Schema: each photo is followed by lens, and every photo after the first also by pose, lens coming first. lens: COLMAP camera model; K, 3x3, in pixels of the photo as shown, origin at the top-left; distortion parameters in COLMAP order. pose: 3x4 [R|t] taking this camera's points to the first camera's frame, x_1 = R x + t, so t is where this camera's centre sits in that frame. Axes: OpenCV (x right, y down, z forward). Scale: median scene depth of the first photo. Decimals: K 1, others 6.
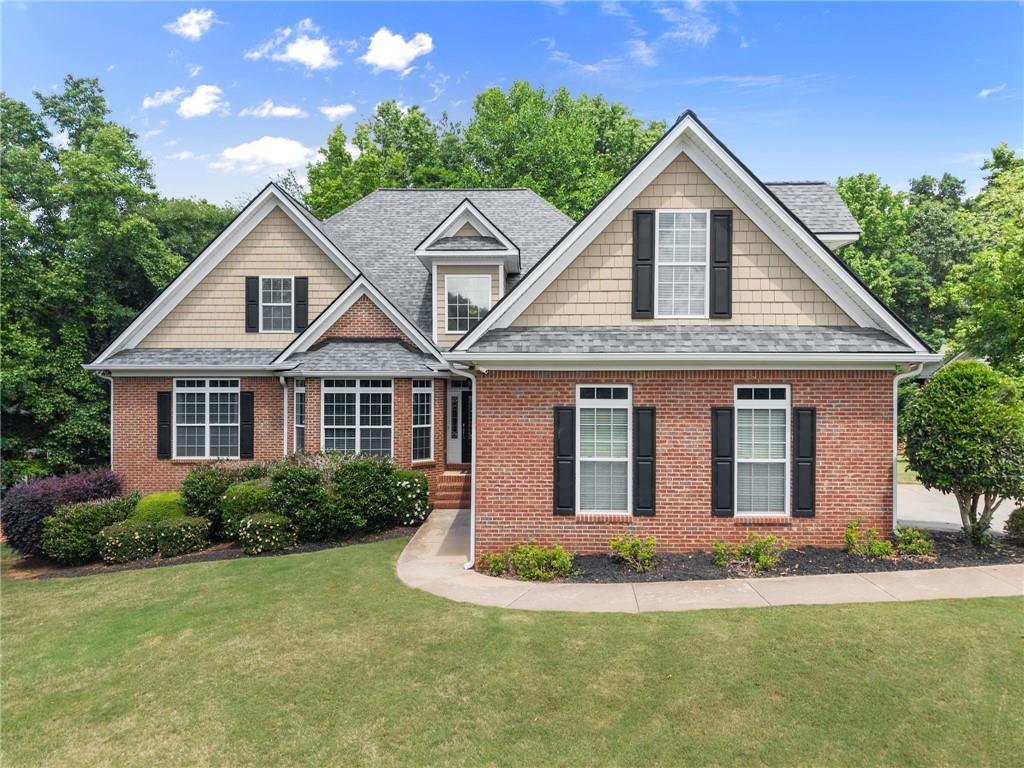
lens RADIAL K [[684.0, 0, 510.9], [0, 684.0, 385.5], [0, 0, 1]] dist [0.029810, -0.026824]
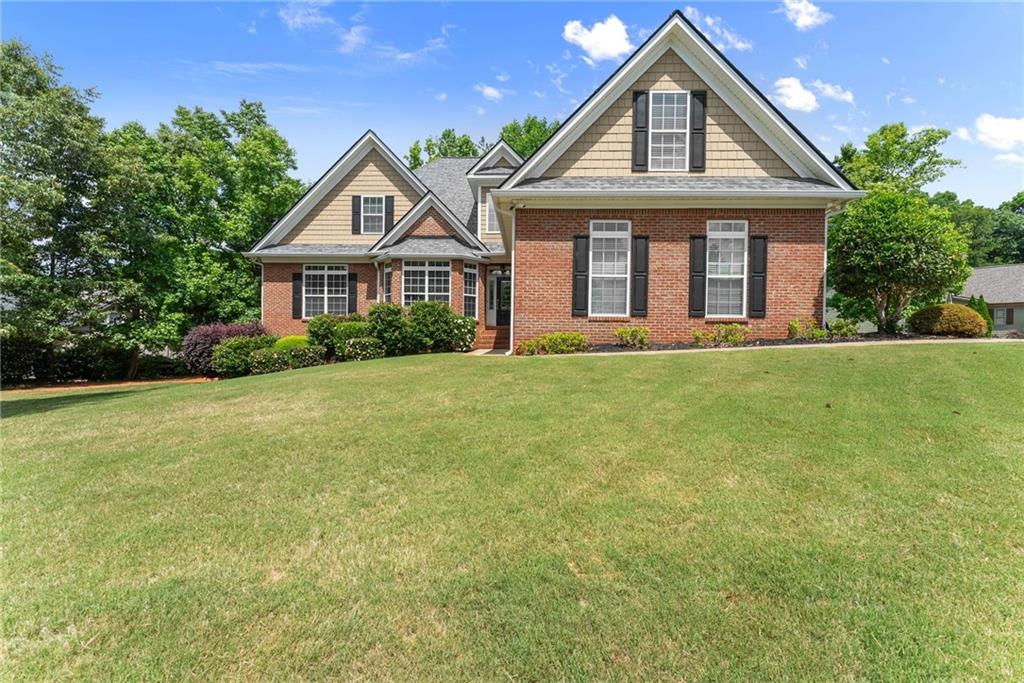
lens RADIAL K [[415.5, 0, 511.4], [0, 415.5, 341.4], [0, 0, 1]] dist [0.001786, -0.000510]
pose [[0.999882, 0.010491, -0.011219, -0.036887], [-0.010413, 0.999921, 0.007000, 0.179549], [0.011291, -0.006882, 0.999913, 0.131690]]
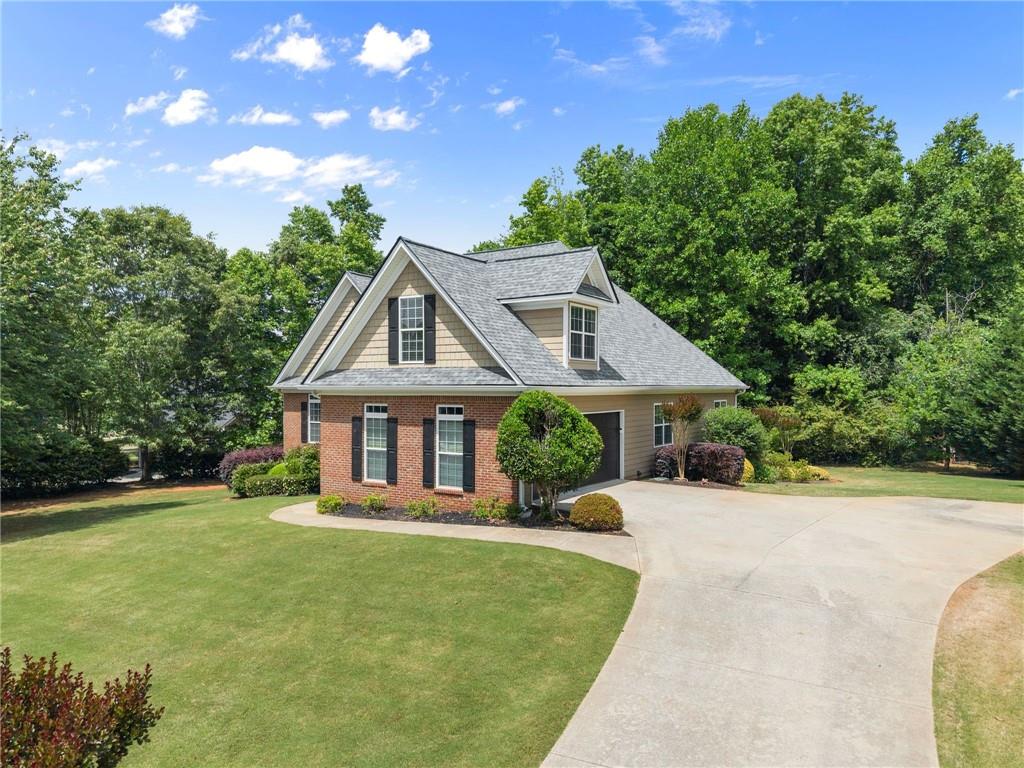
lens RADIAL K [[684.0, 0, 513.3], [0, 684.0, 388.9], [0, 0, 1]] dist [0.029810, -0.026824]
pose [[0.852141, -0.000253, -0.523313, 0.988040], [0.000459, 1.000000, 0.000263, -0.029055], [0.523313, -0.000464, 0.852141, -0.188811]]
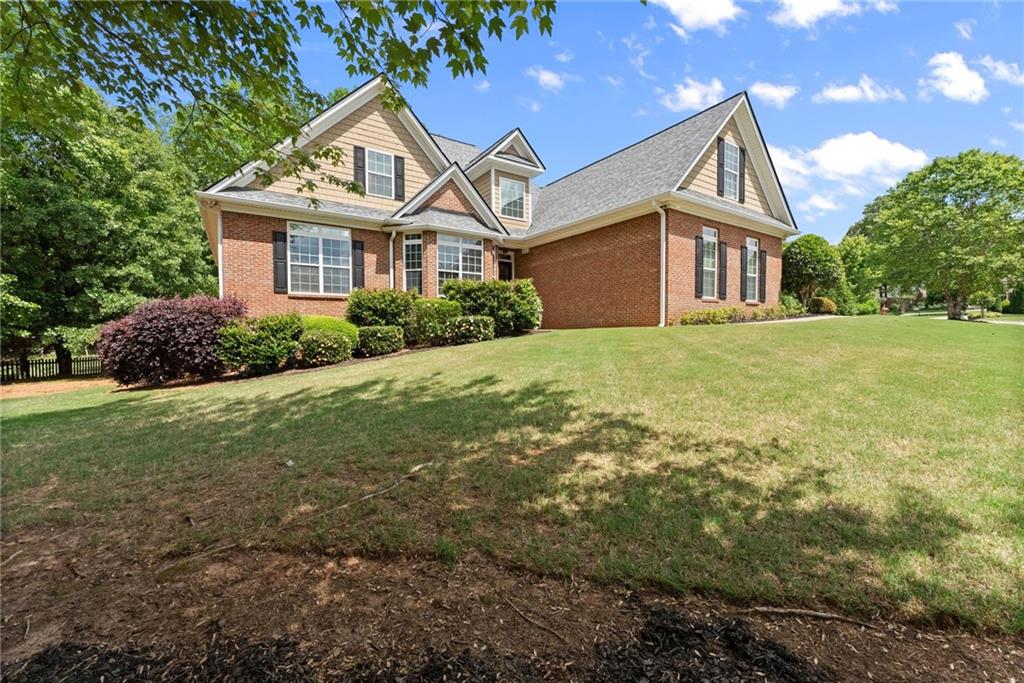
lens RADIAL K [[415.5, 0, 513.8], [0, 415.5, 338.9], [0, 0, 1]] dist [0.001786, -0.000510]
pose [[0.814095, -0.013341, 0.580578, -0.725450], [0.006065, 0.999877, 0.014472, 0.213658], [-0.580699, -0.008260, 0.814076, 0.296902]]
